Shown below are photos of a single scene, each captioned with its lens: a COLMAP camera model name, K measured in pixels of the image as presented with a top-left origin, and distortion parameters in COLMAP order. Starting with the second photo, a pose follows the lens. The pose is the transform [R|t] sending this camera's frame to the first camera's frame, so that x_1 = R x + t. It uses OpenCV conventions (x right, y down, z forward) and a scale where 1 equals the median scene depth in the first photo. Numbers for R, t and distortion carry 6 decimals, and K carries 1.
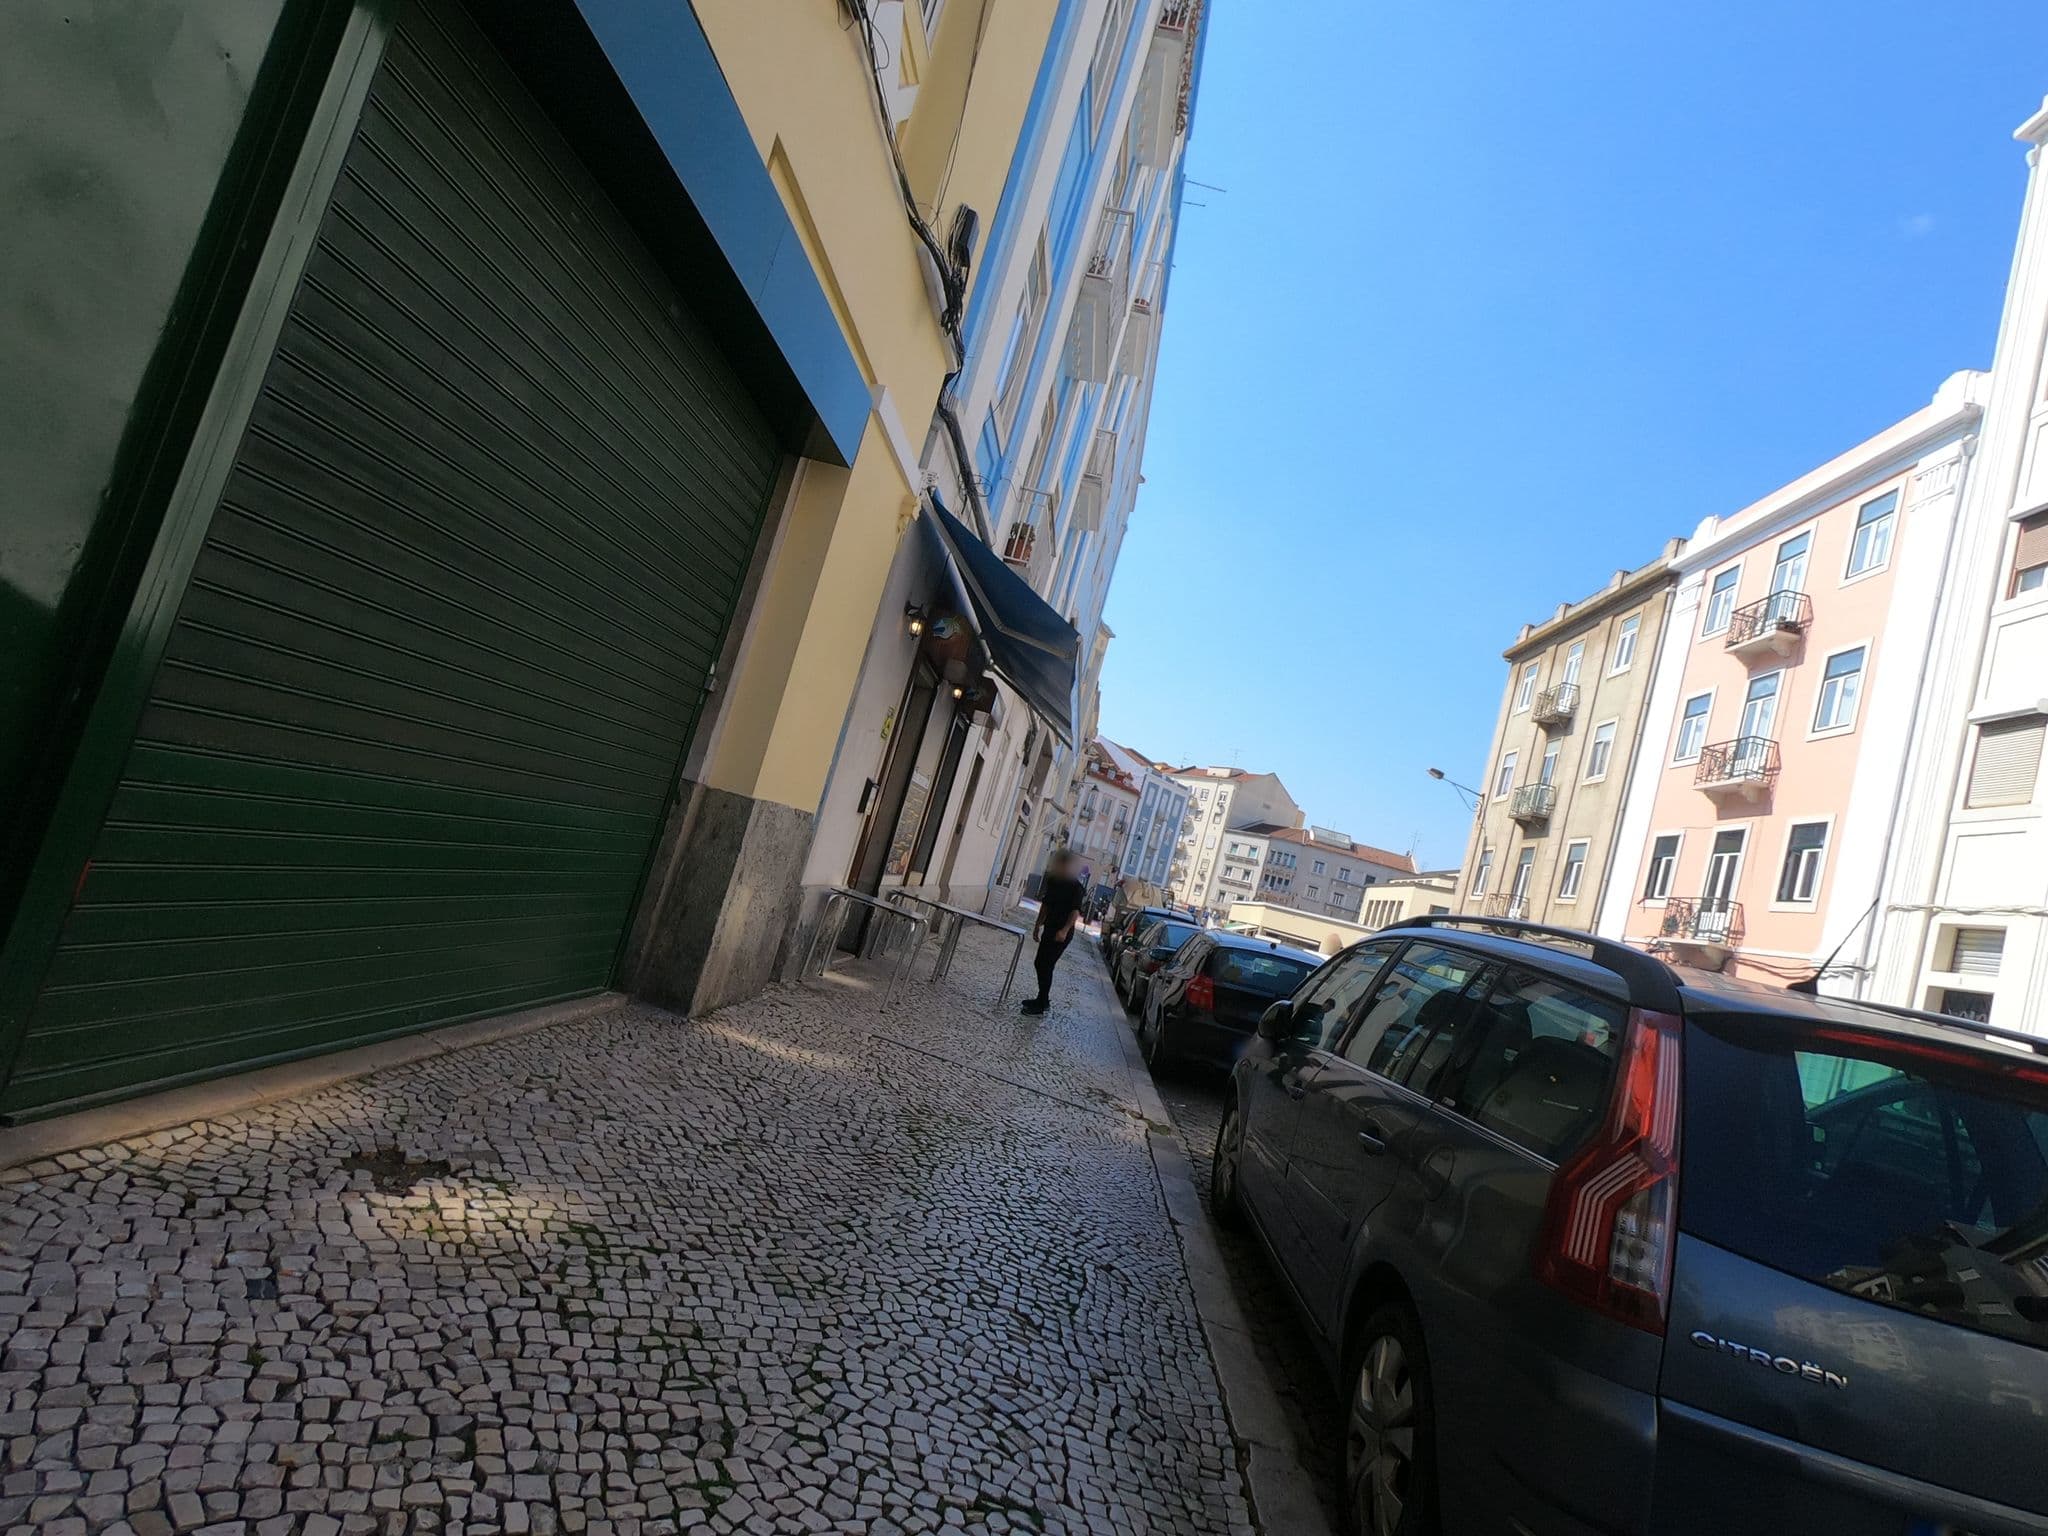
lens RADIAL K [[1007.8, 0, 991.2], [0, 1007.8, 778.0], [0, 0, 1]] dist [0.003216, 0.000562]
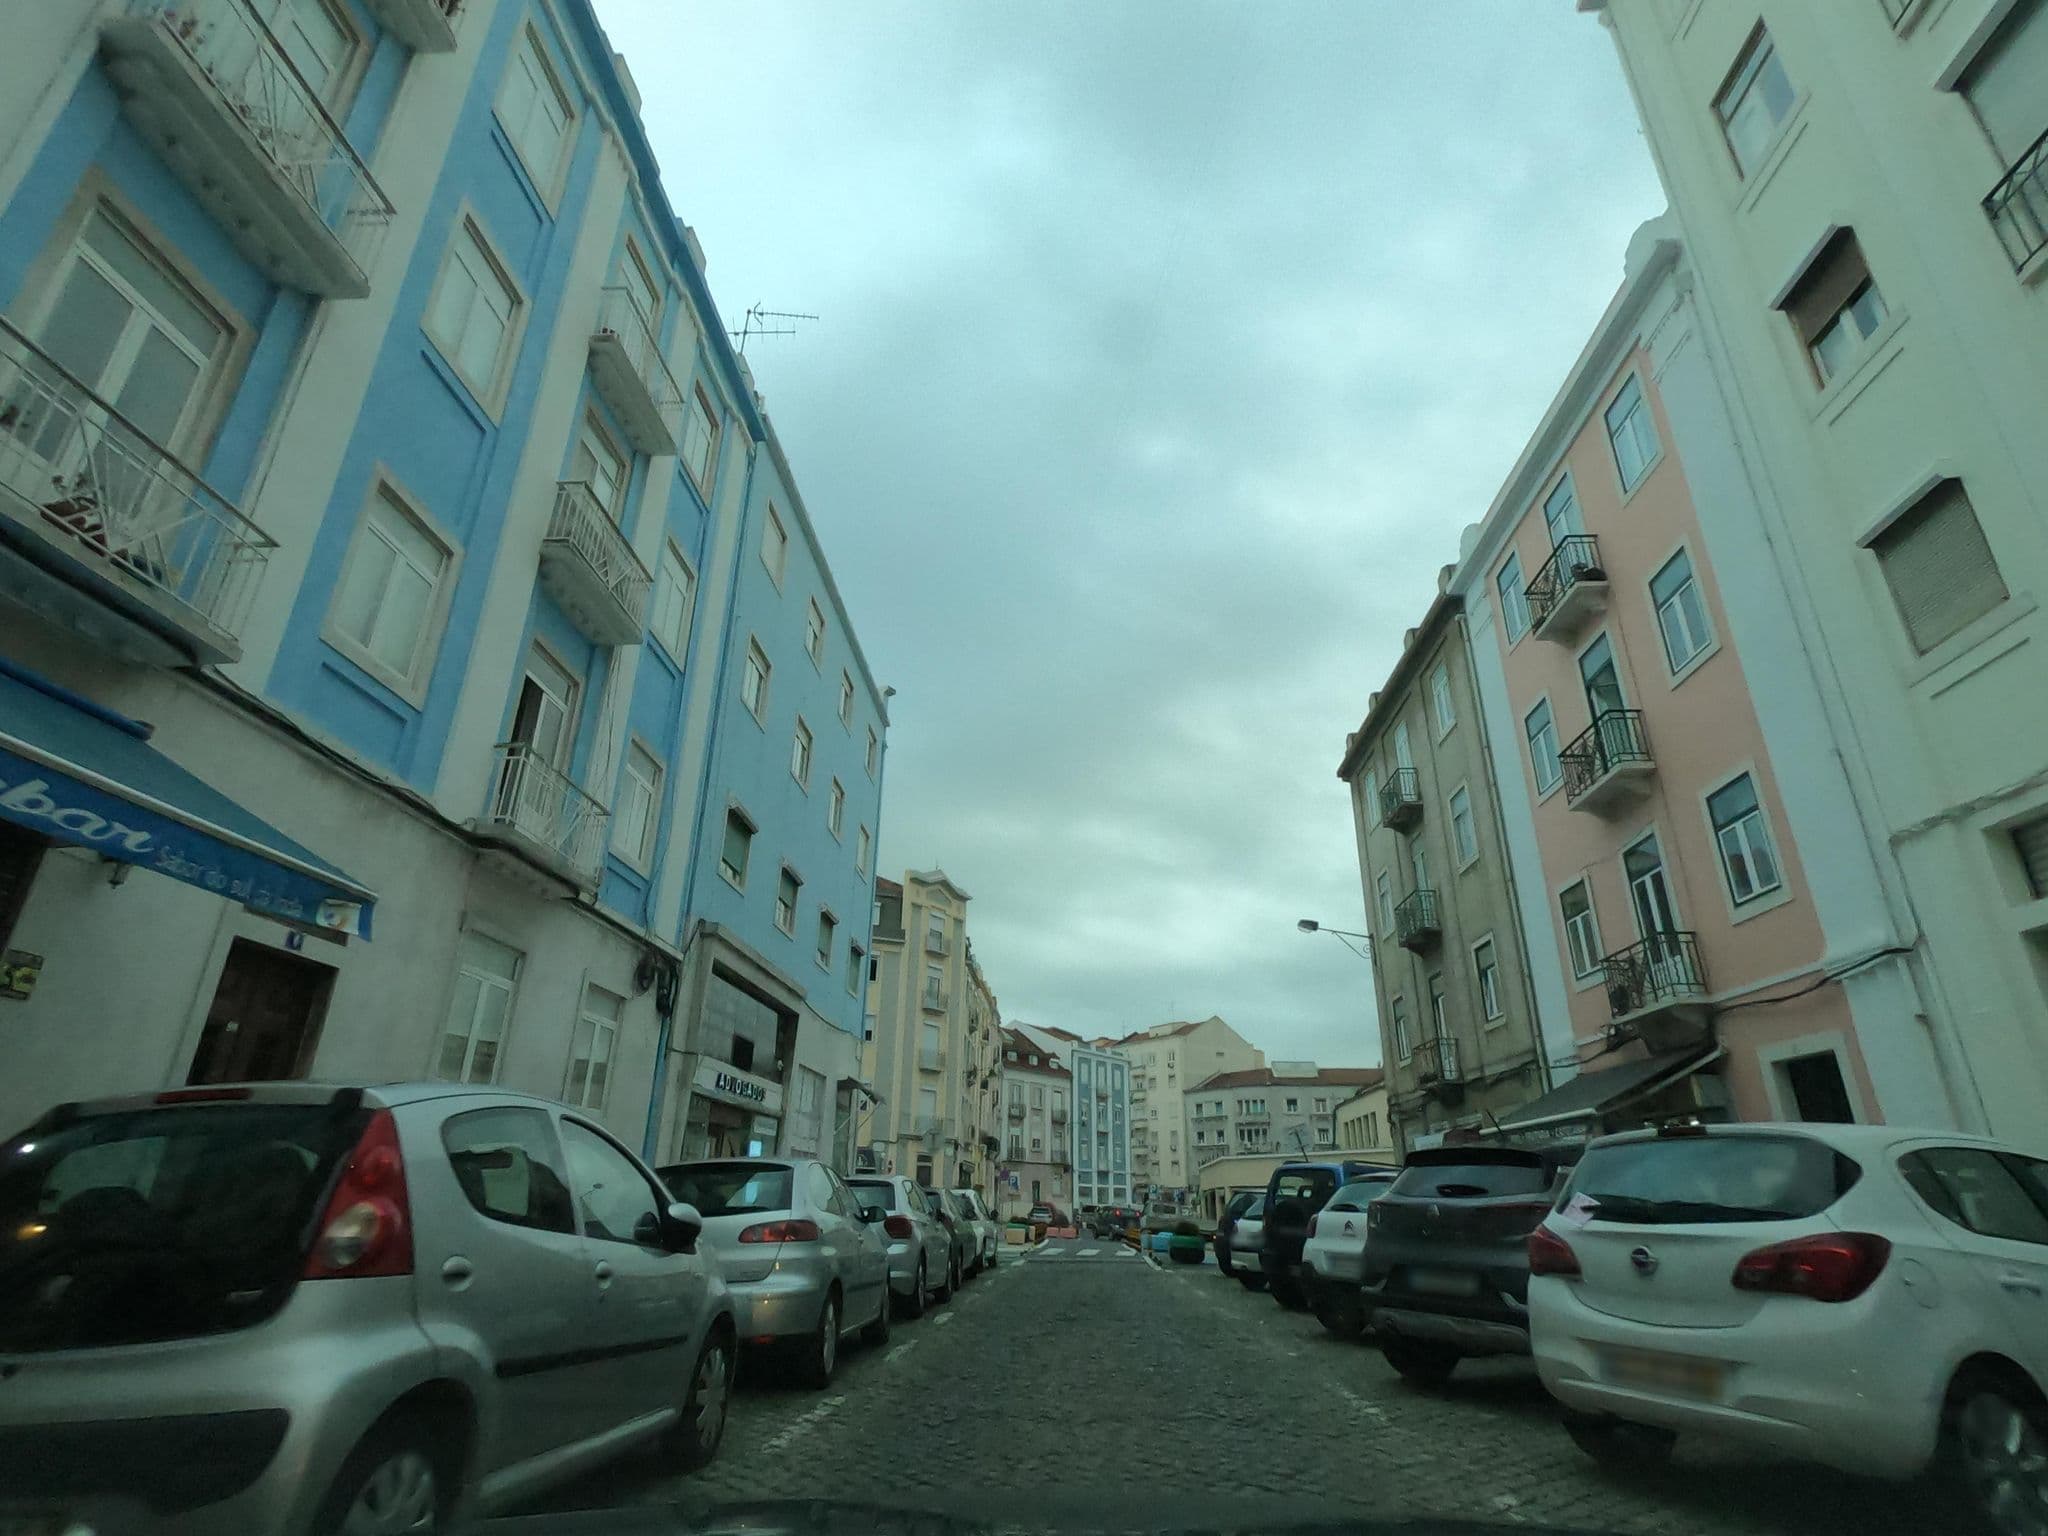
lens RADIAL K [[1029.3, 0, 1016.4], [0, 1029.3, 773.6], [0, 0, 1]] dist [-0.006238, -0.000432]
pose [[0.964832, -0.226759, 0.132965, 0.151671], [0.256390, 0.923386, -0.285695, 0.069823], [-0.057994, 0.309739, 0.949051, 0.218334]]
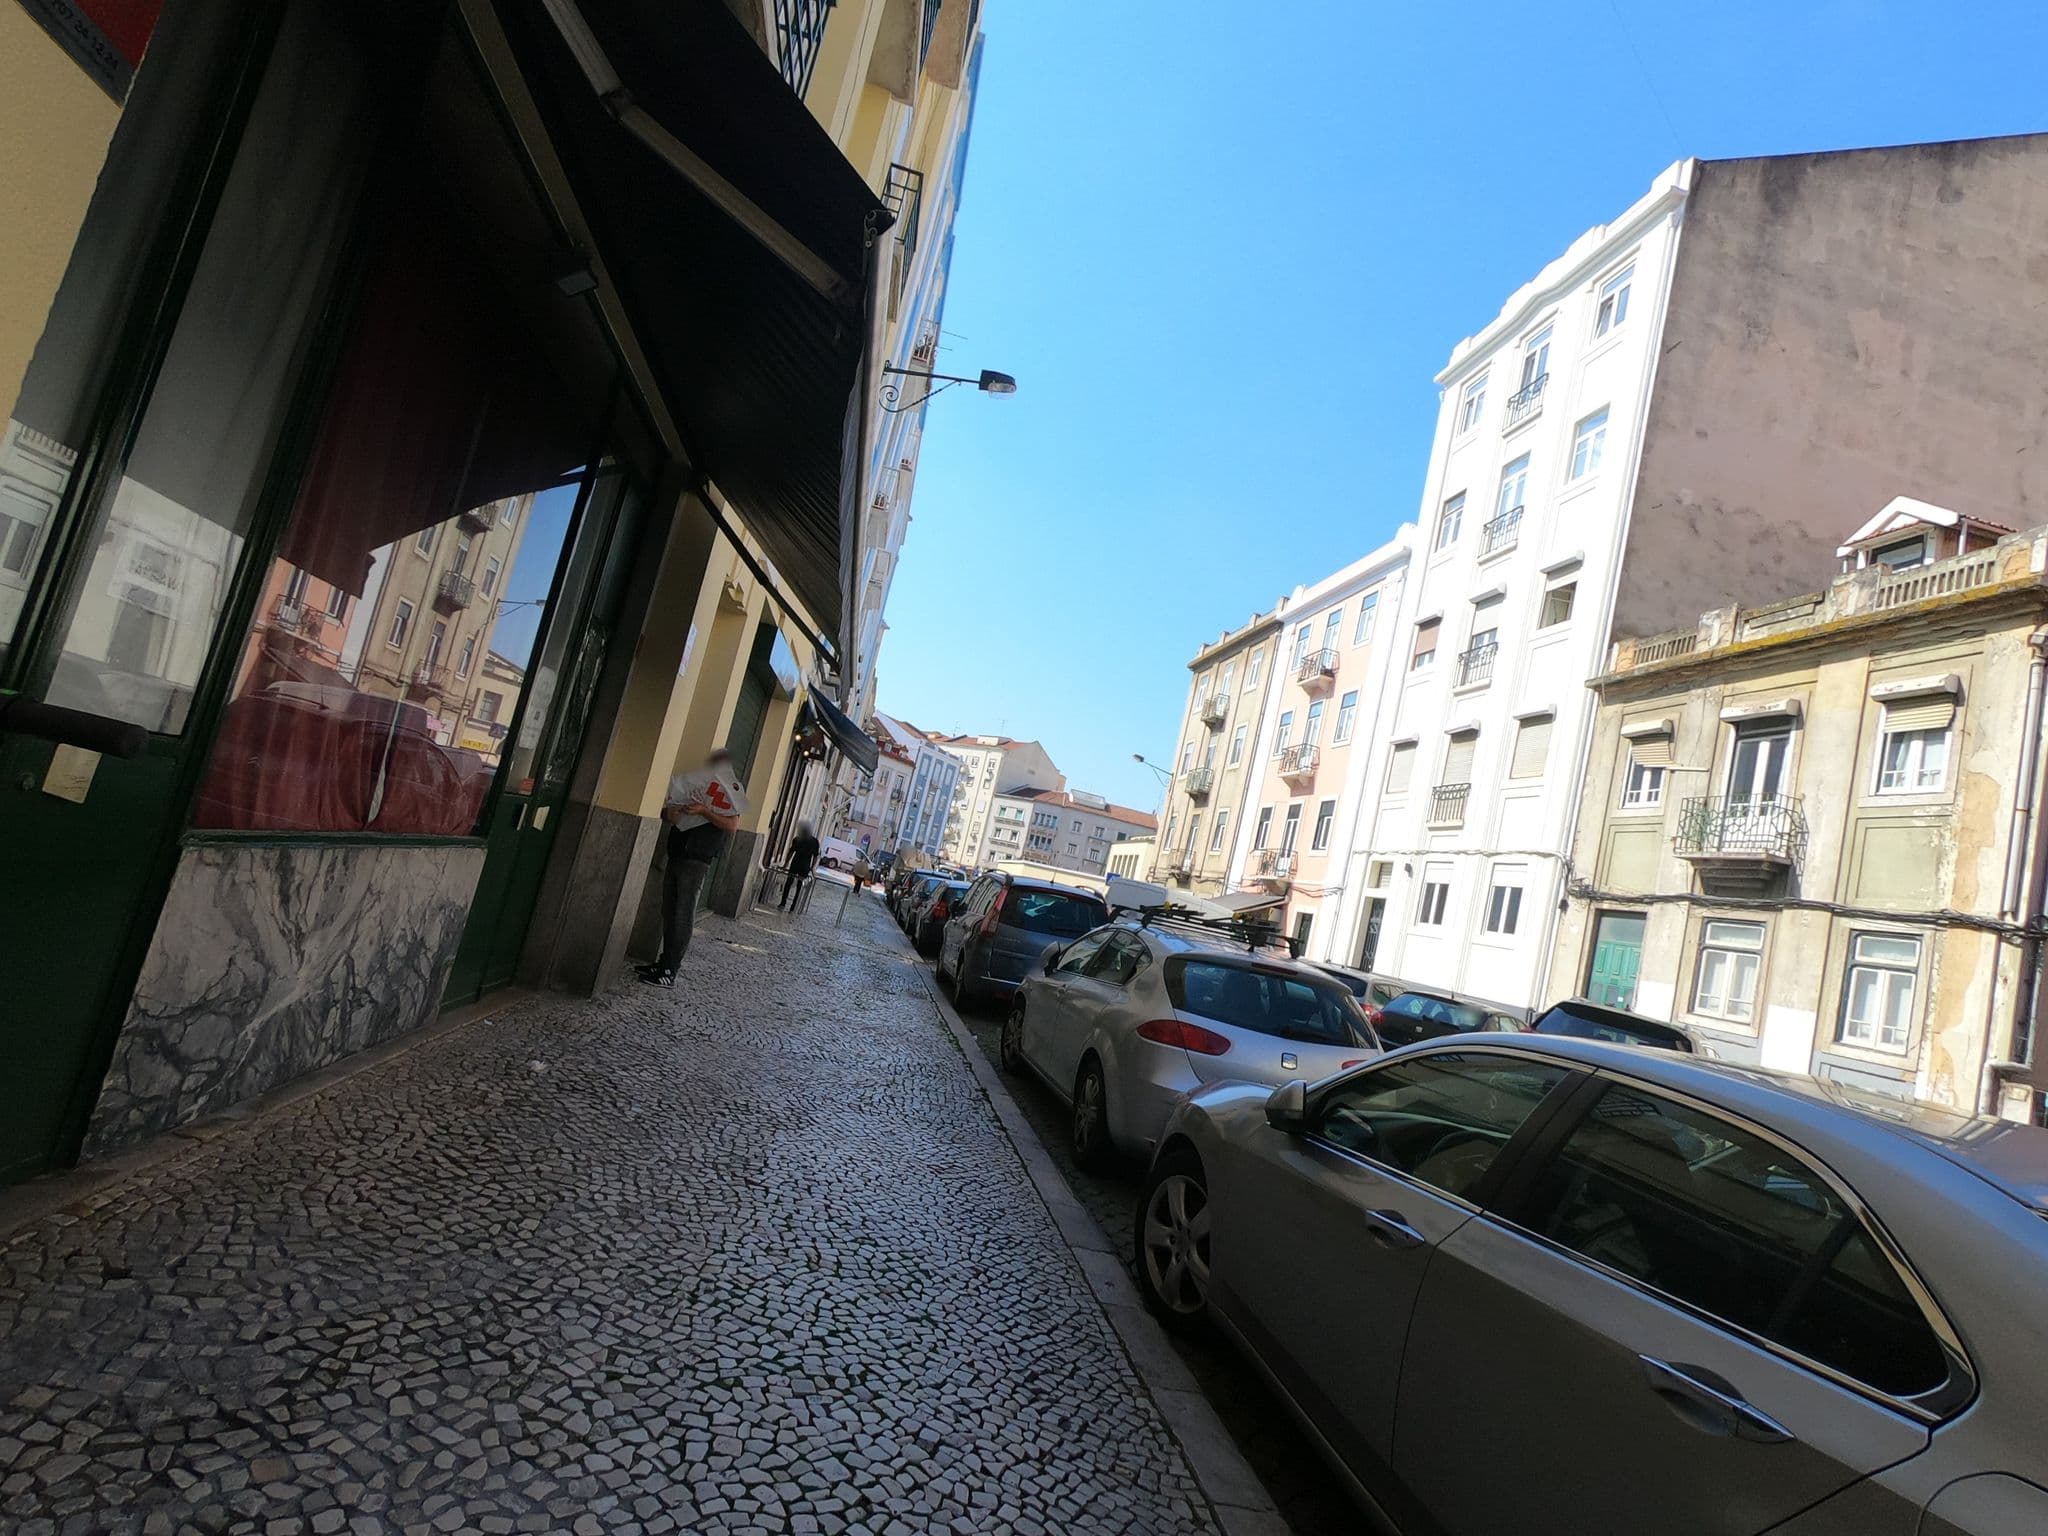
lens RADIAL K [[1007.8, 0, 991.2], [0, 1007.8, 778.0], [0, 0, 1]] dist [0.003216, 0.000562]
pose [[0.975524, -0.020014, 0.218981, -0.035604], [0.012148, 0.999234, 0.037210, -0.034419], [-0.219558, -0.033639, 0.975019, -0.265909]]
